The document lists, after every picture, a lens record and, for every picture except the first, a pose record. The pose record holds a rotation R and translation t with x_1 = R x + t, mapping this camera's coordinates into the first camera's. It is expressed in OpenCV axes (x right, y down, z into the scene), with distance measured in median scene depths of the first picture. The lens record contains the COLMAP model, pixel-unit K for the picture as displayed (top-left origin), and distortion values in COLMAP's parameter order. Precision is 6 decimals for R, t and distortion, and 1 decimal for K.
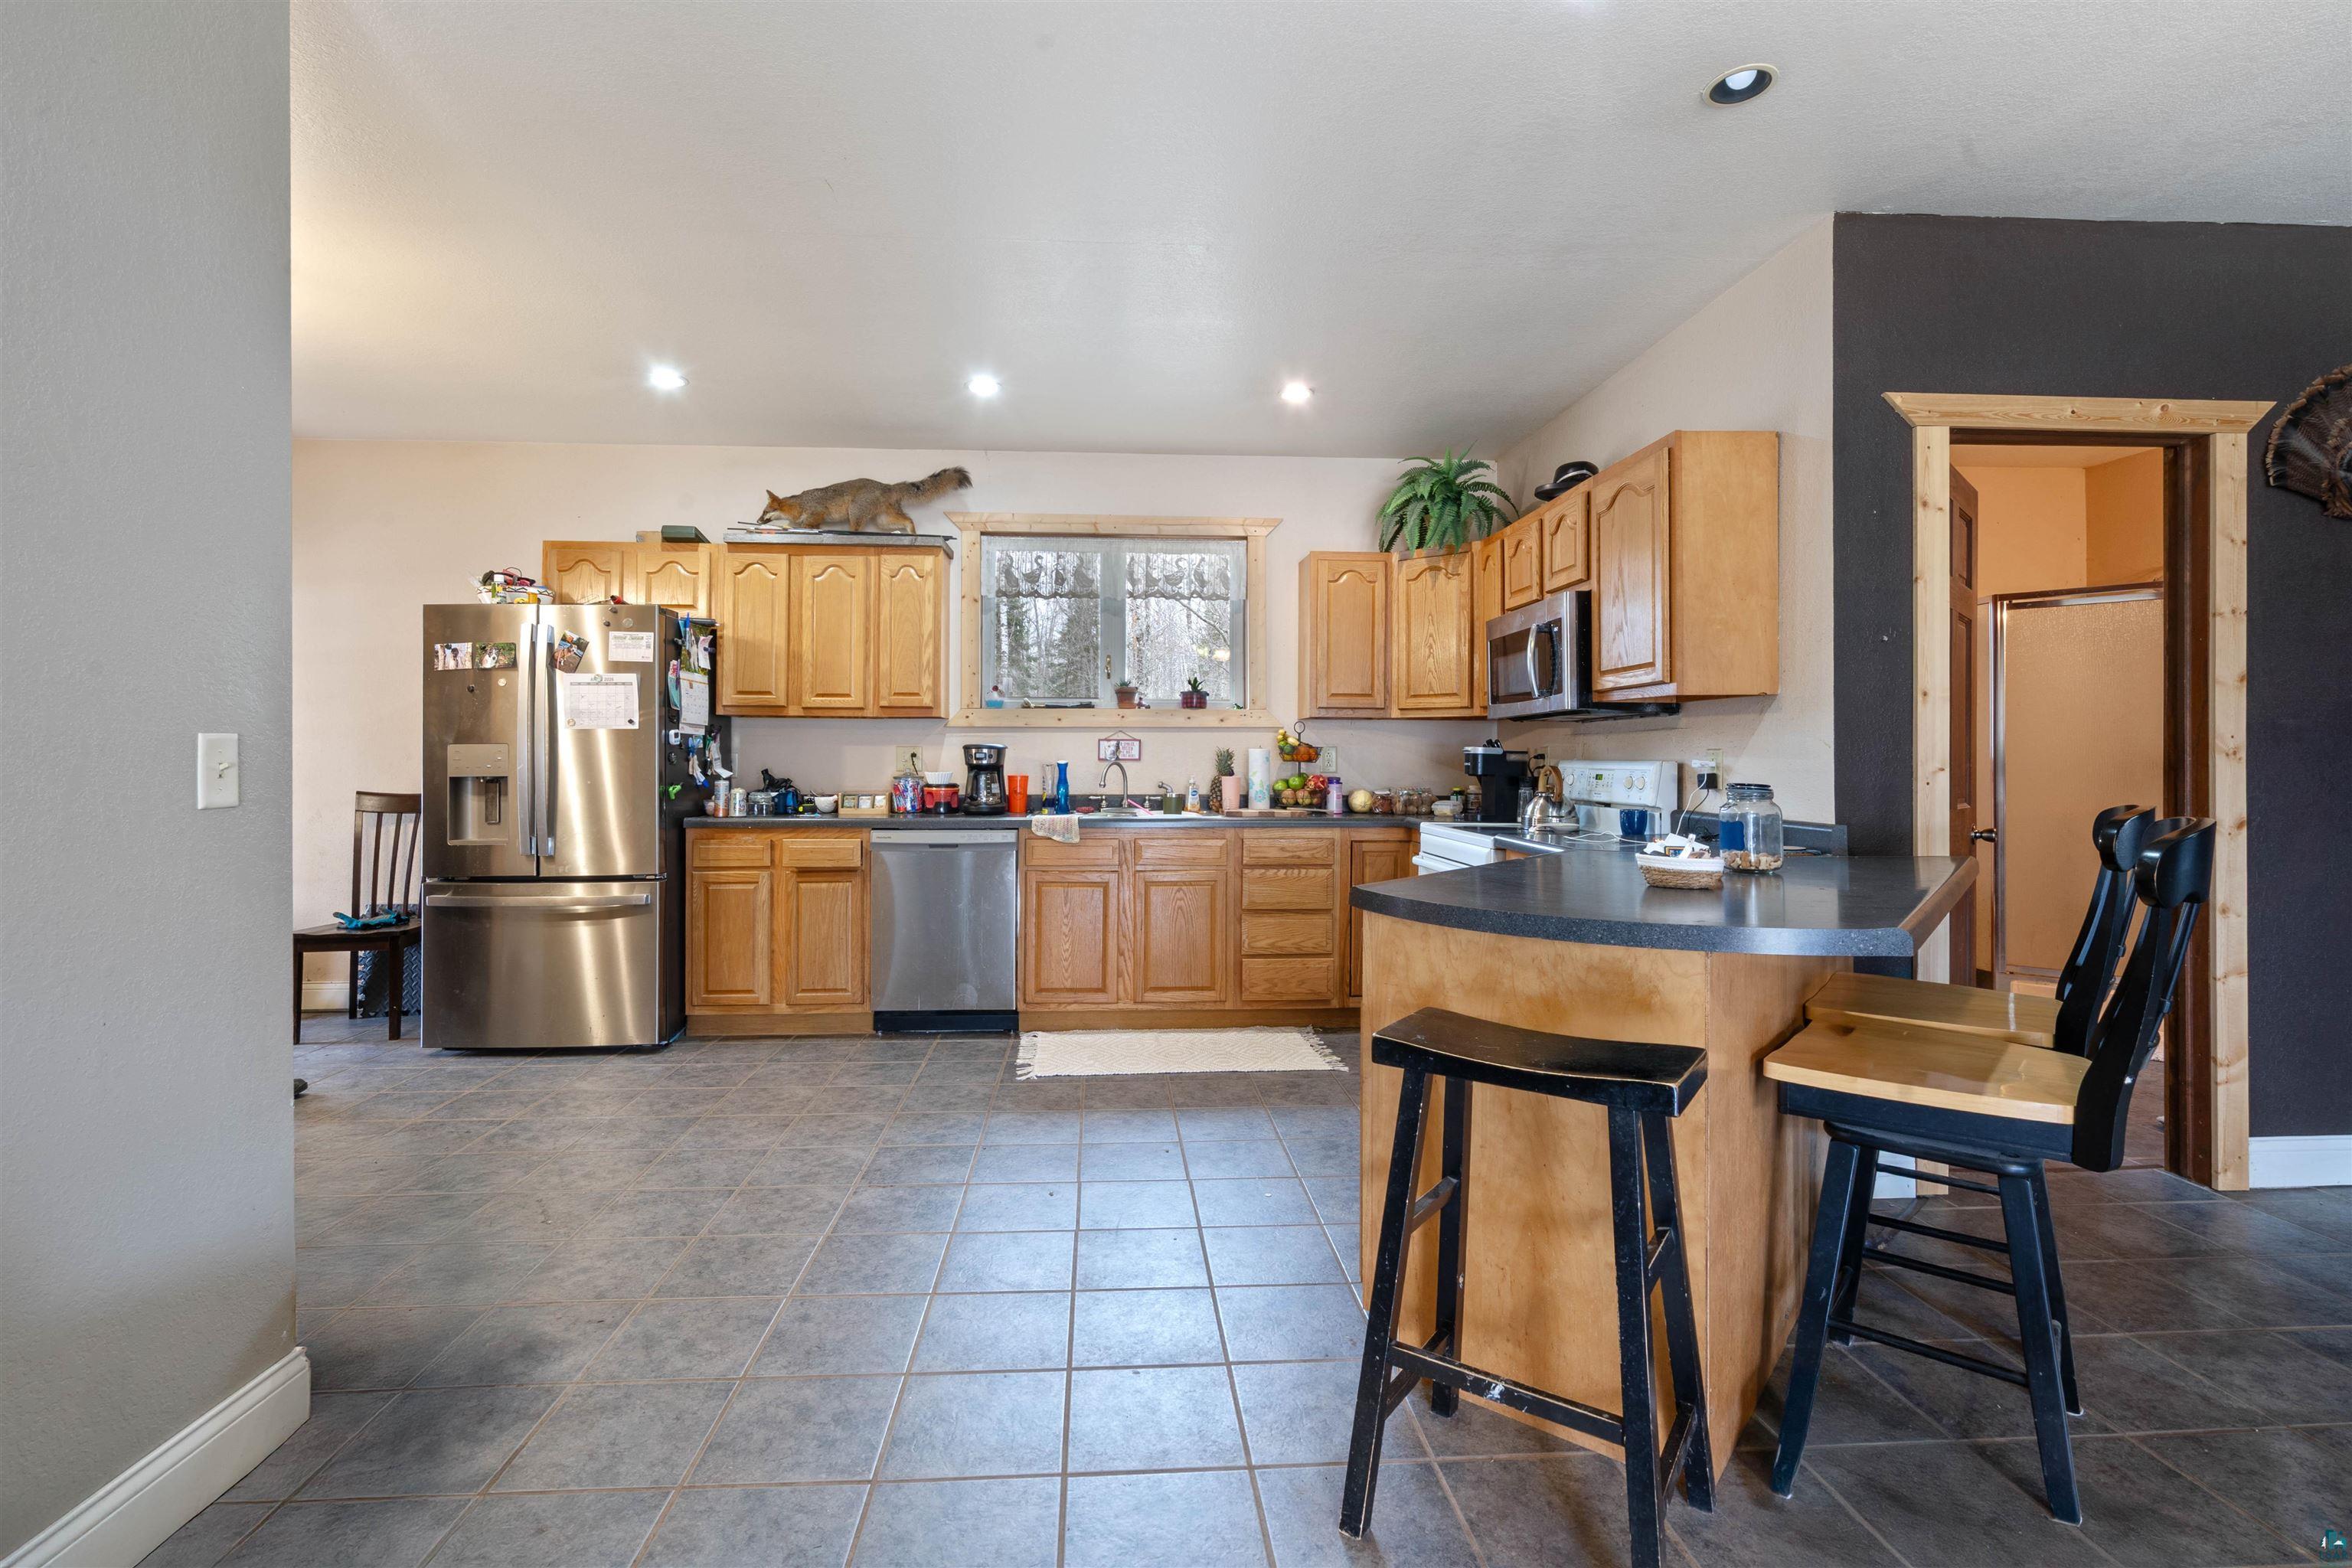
lens RADIAL K [[1081.6, 0, 1170.6], [0, 1081.6, 755.9], [0, 0, 1]] dist [0.000252, 0.000303]
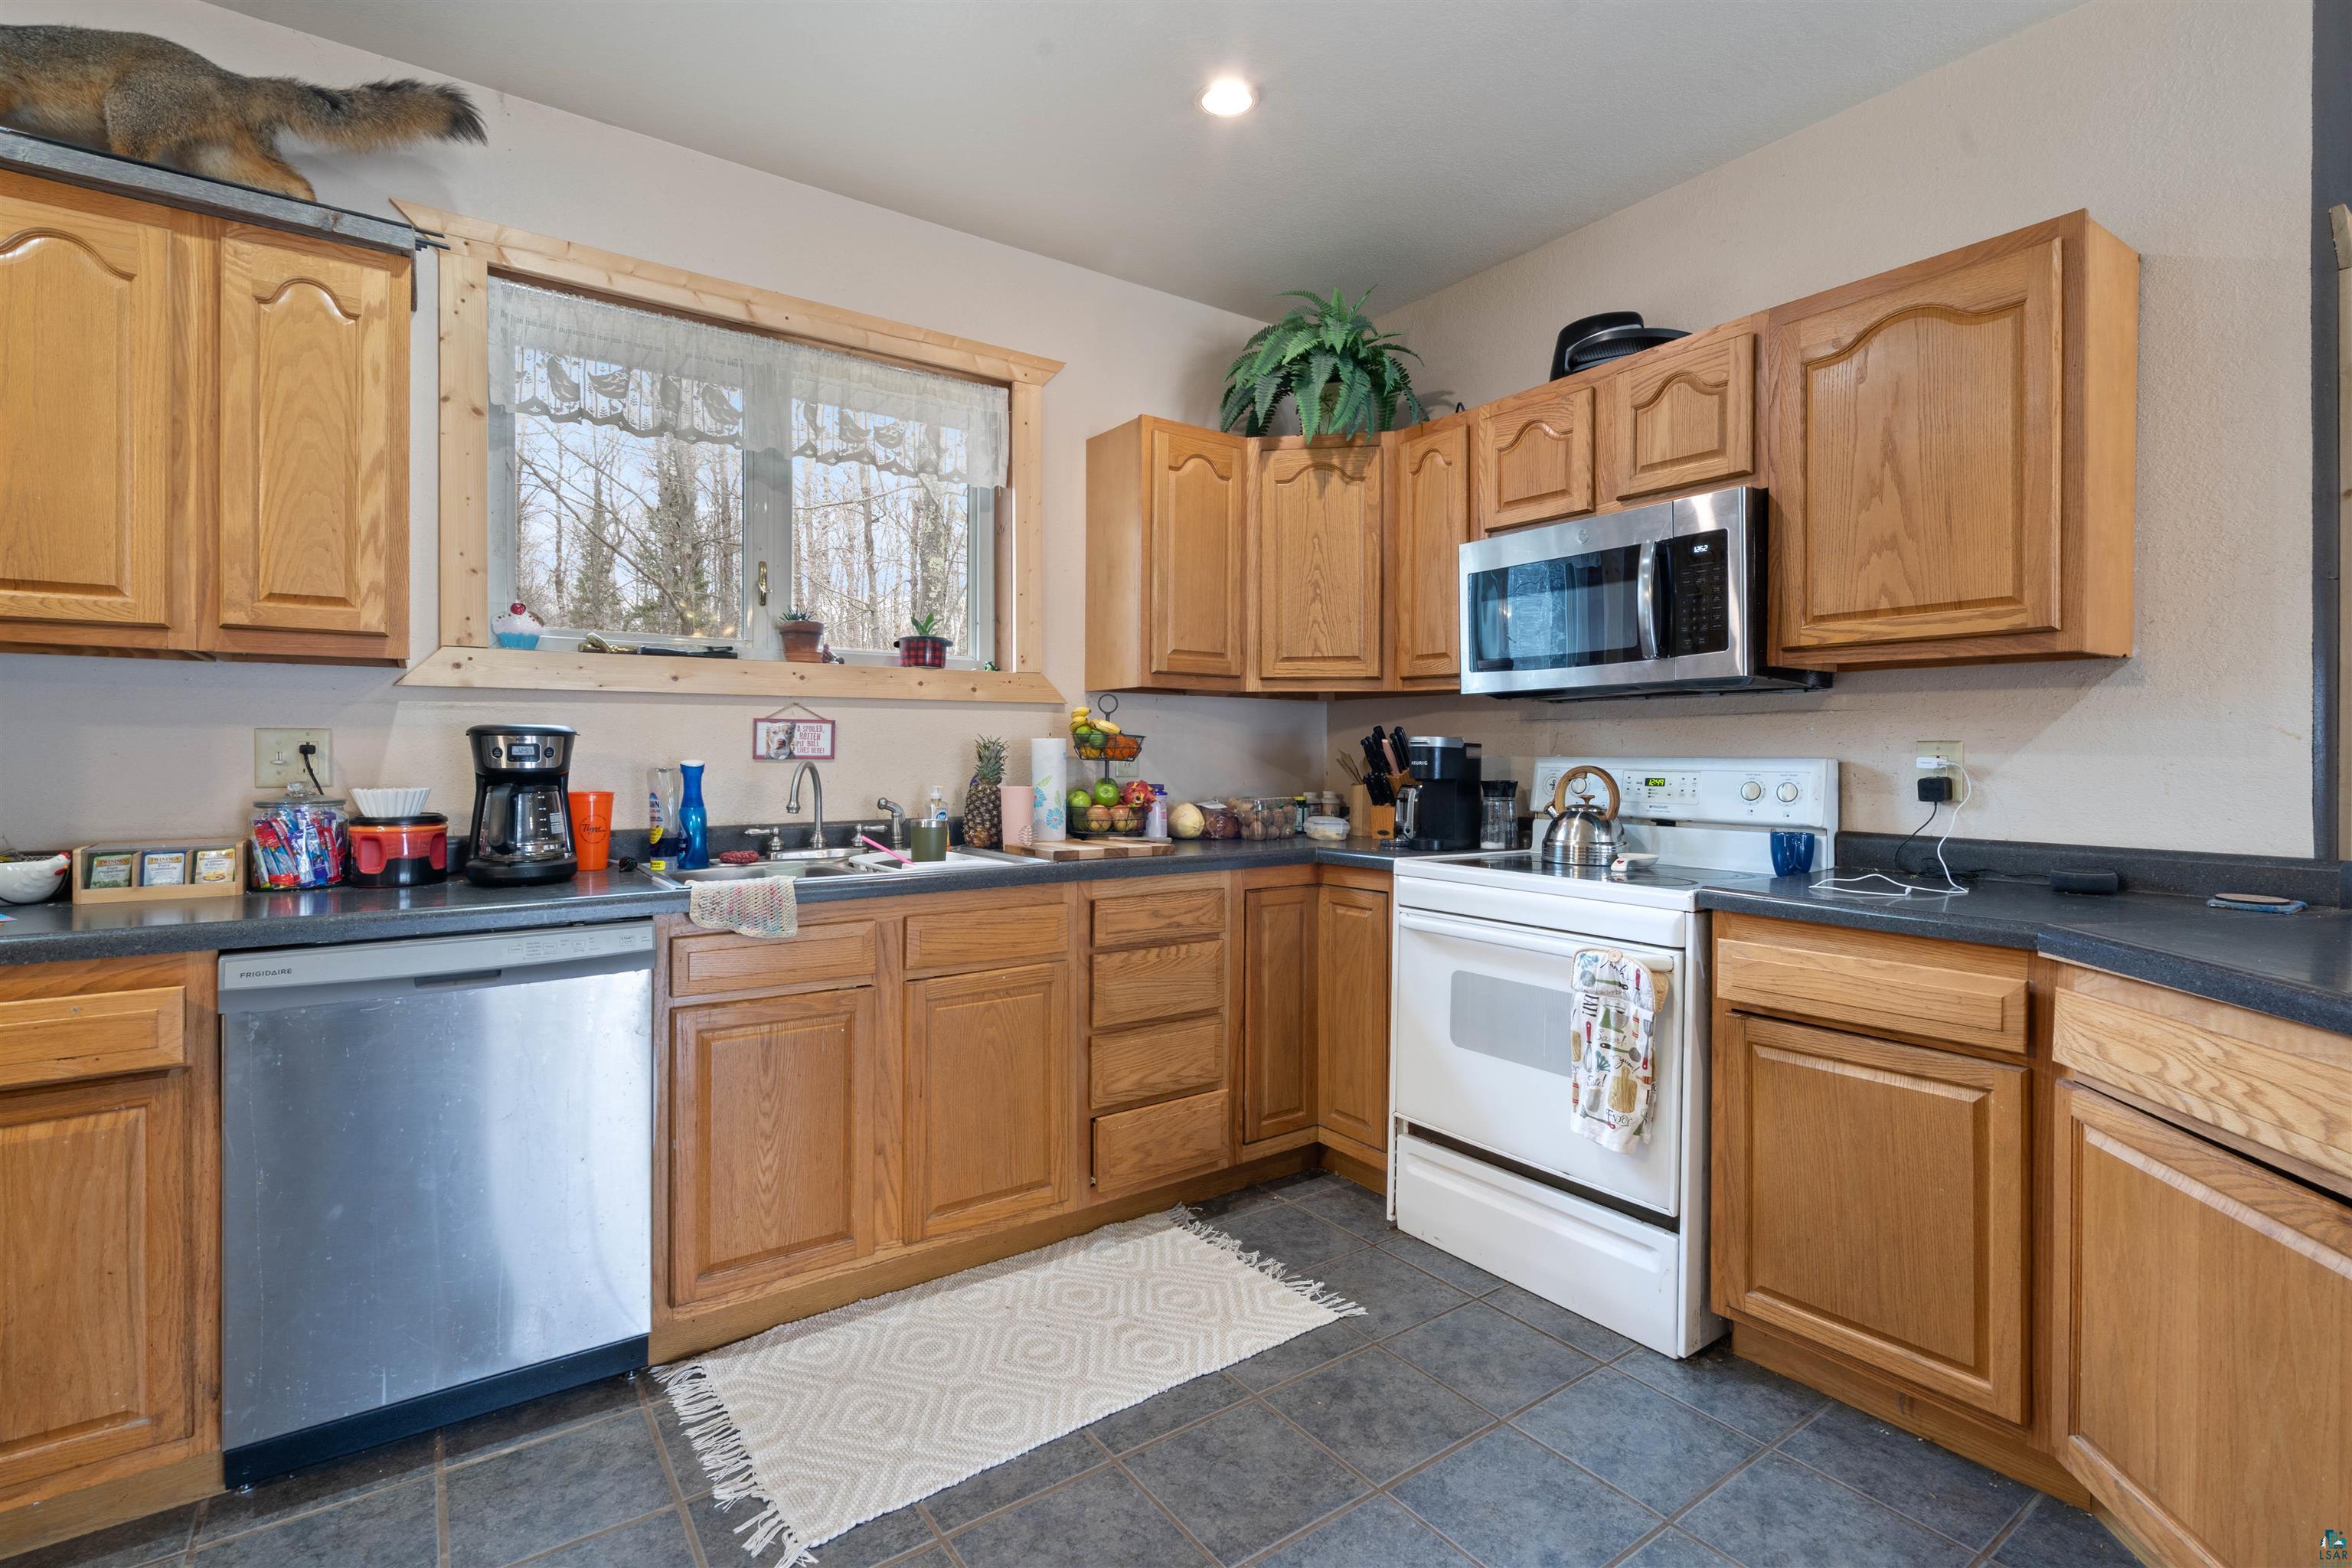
lens RADIAL K [[1081.6, 0, 1170.6], [0, 1081.6, 755.9], [0, 0, 1]] dist [0.000252, 0.000303]
pose [[0.852808, -0.003500, 0.522212, -0.176925], [-0.000327, 0.999974, 0.007235, -0.001318], [-0.522224, -0.006341, 0.852785, 0.476599]]
